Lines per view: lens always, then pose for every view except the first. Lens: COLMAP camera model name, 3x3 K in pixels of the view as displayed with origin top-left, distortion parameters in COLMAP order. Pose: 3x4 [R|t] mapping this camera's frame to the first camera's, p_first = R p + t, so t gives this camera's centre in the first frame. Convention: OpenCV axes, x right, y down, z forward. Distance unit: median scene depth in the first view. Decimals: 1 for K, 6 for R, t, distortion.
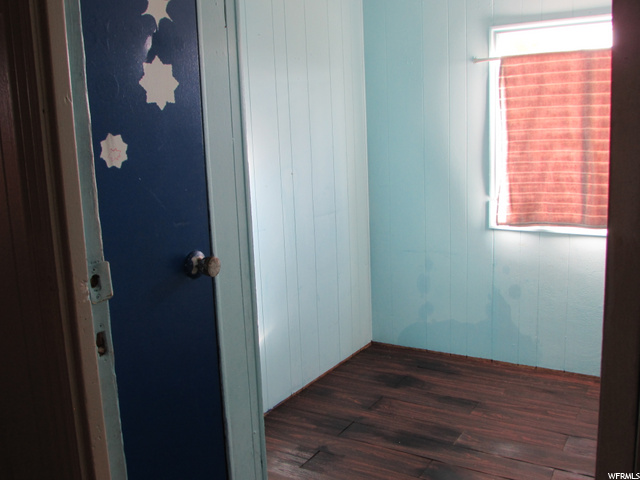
lens RADIAL K [[617.5, 0, 320.3], [0, 617.5, 240.6], [0, 0, 1]] dist [-0.066701, 0.000000]
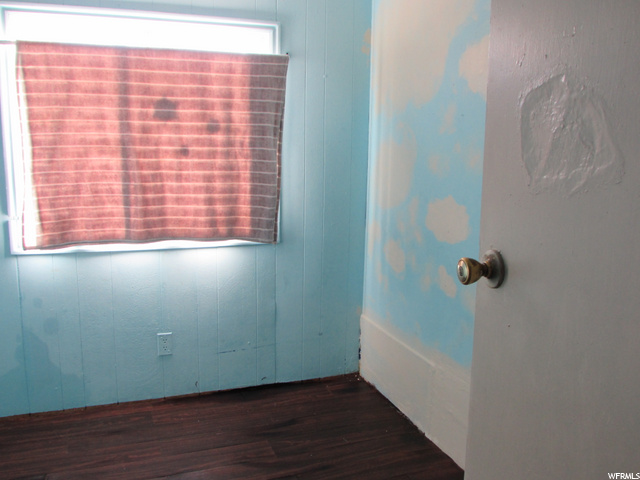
lens RADIAL K [[617.5, 0, 320.0], [0, 617.5, 238.2], [0, 0, 1]] dist [-0.066701, 0.000000]
pose [[0.596594, -0.095300, 0.796865, -0.121221], [0.093925, 0.994392, 0.048604, -0.045405], [-0.797028, 0.045849, 0.602200, 0.219007]]
